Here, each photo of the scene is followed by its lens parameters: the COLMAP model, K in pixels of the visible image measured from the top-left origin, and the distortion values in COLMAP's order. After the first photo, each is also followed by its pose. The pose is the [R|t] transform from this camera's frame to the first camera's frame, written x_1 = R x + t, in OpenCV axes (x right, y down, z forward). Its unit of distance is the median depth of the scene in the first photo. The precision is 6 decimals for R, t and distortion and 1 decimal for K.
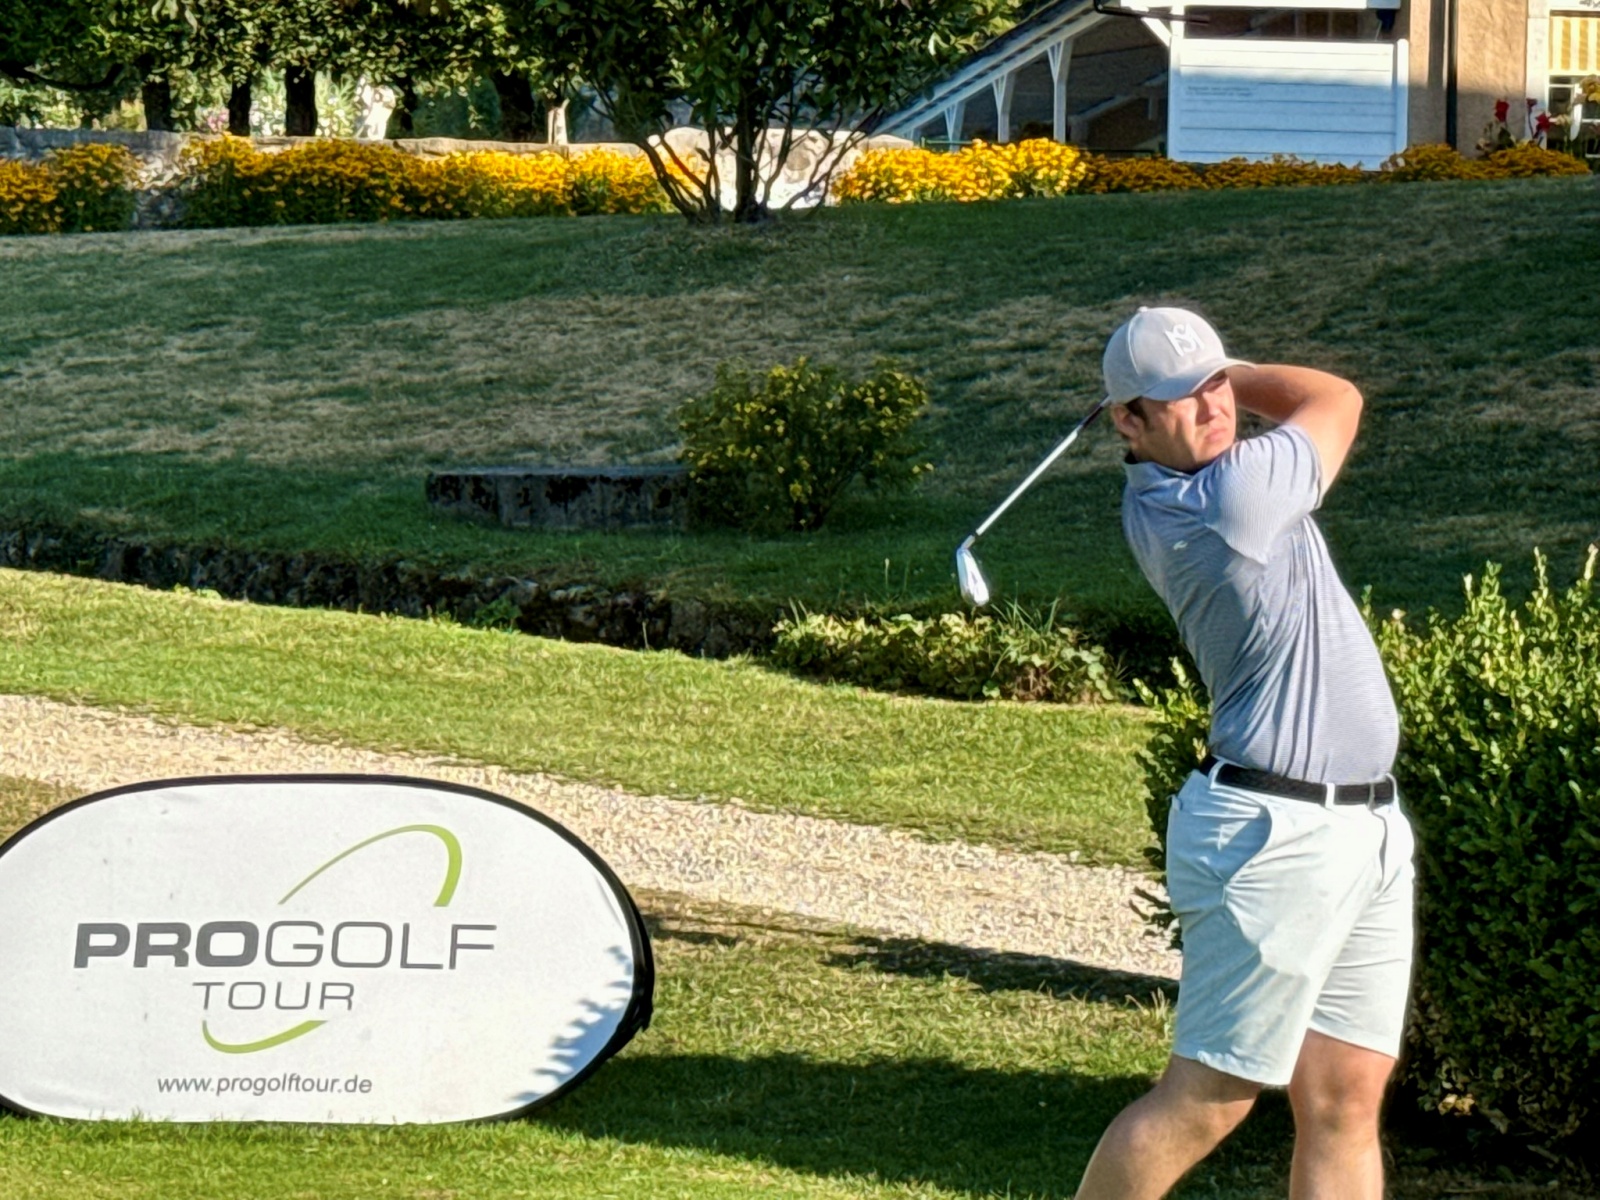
lens RADIAL K [[5100.6, 0, 800.0], [0, 5100.6, 600.0], [0, 0, 1]] dist [0.089572, 1.363609]
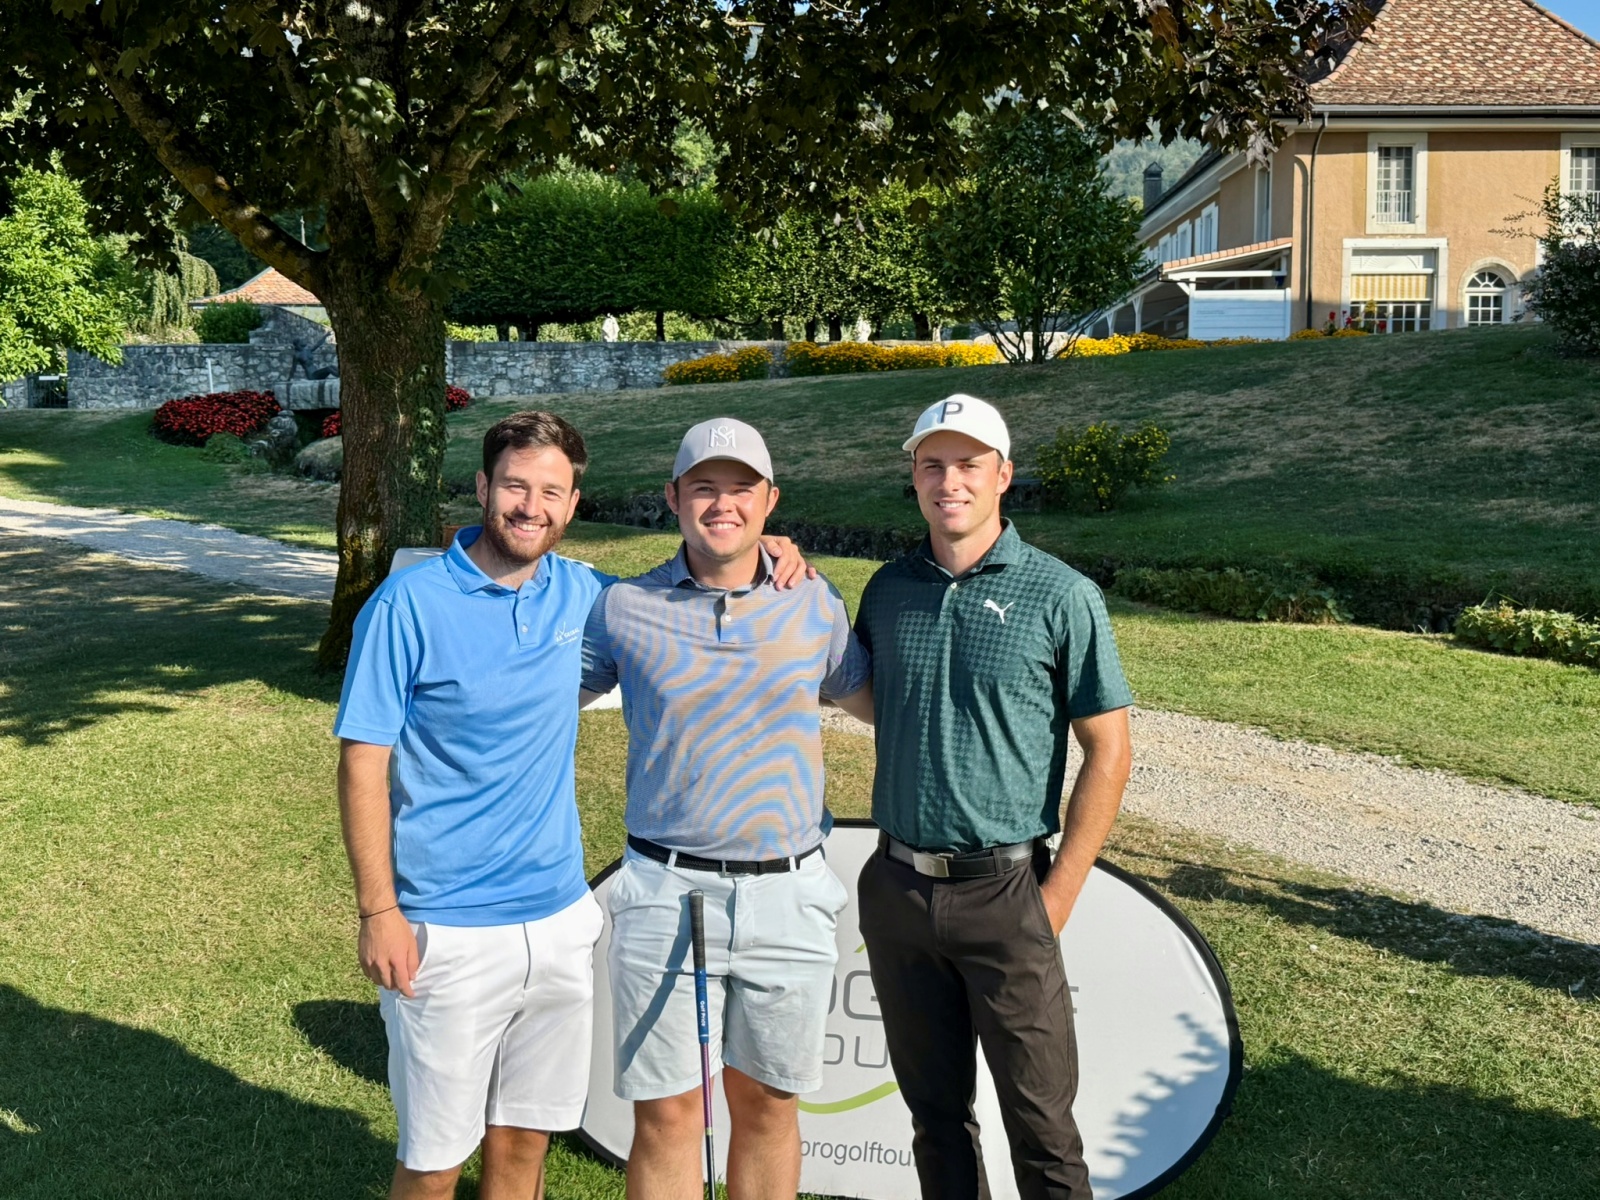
lens RADIAL K [[1697.5, 0, 800.0], [0, 1697.5, 600.0], [0, 0, 1]] dist [0.206408, -0.488231]
pose [[0.993047, -0.009582, -0.117330, -0.029587], [0.015484, 0.998654, 0.049494, -0.011014], [0.116697, -0.050967, 0.991859, 0.271862]]
